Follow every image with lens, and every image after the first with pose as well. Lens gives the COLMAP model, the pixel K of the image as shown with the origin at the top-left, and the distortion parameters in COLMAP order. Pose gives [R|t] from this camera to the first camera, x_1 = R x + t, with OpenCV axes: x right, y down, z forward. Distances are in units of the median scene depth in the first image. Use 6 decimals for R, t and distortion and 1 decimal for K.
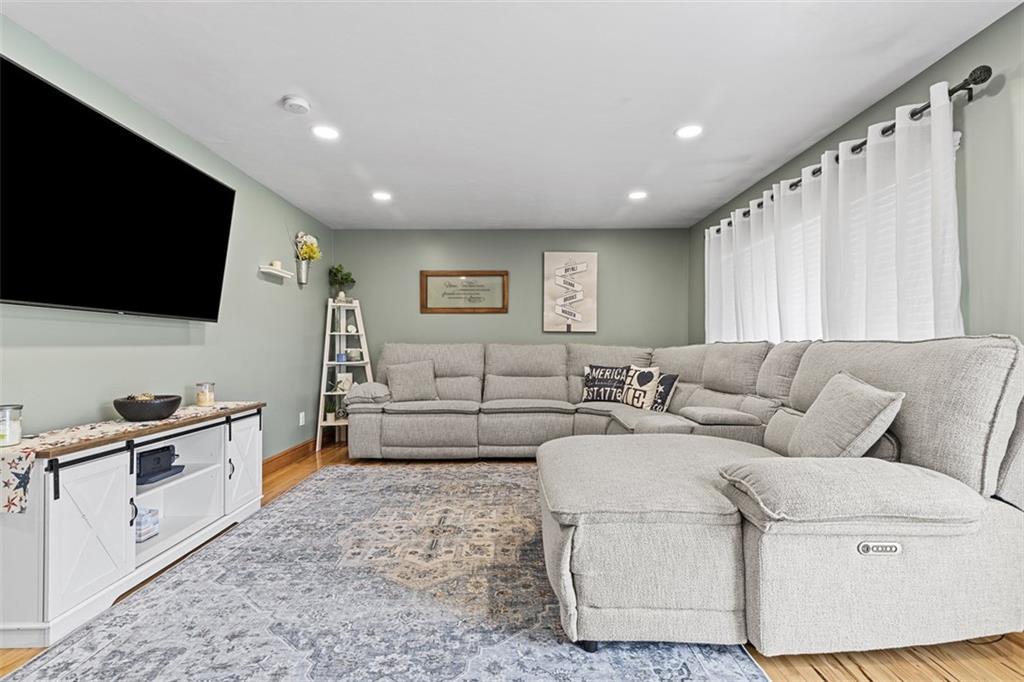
lens RADIAL K [[460.8, 0, 511.2], [0, 460.8, 343.8], [0, 0, 1]] dist [0.009765, -0.000105]
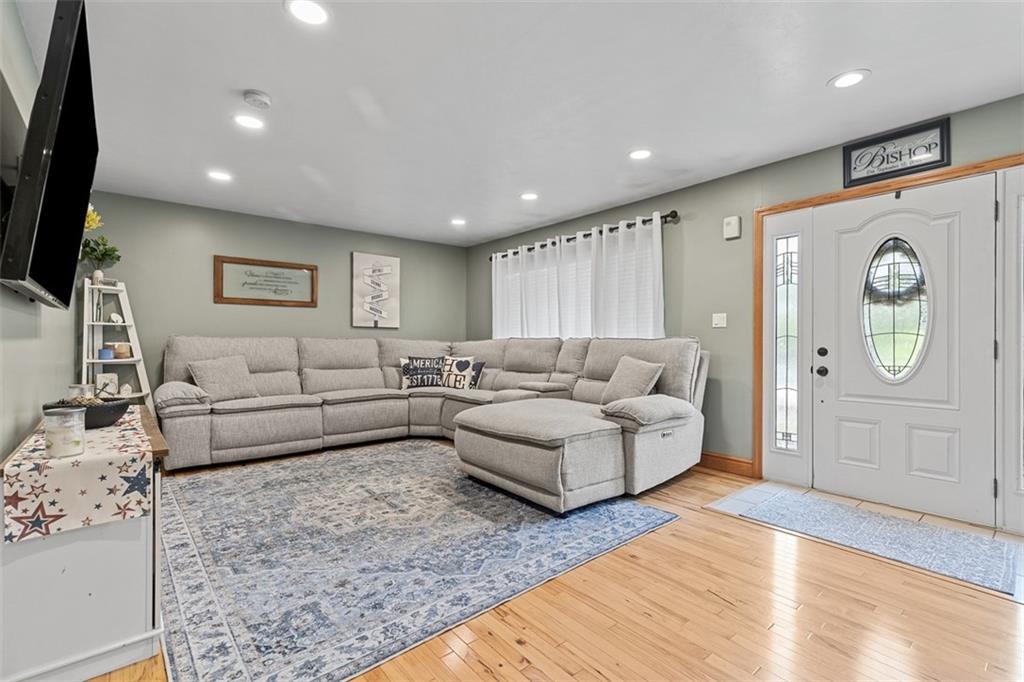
lens RADIAL K [[460.8, 0, 513.9], [0, 460.8, 338.6], [0, 0, 1]] dist [0.009765, -0.000105]
pose [[0.773425, 0.005509, 0.633864, -0.626241], [-0.006575, 0.999978, -0.000669, -0.001286], [-0.633854, -0.003650, 0.773444, -0.120355]]
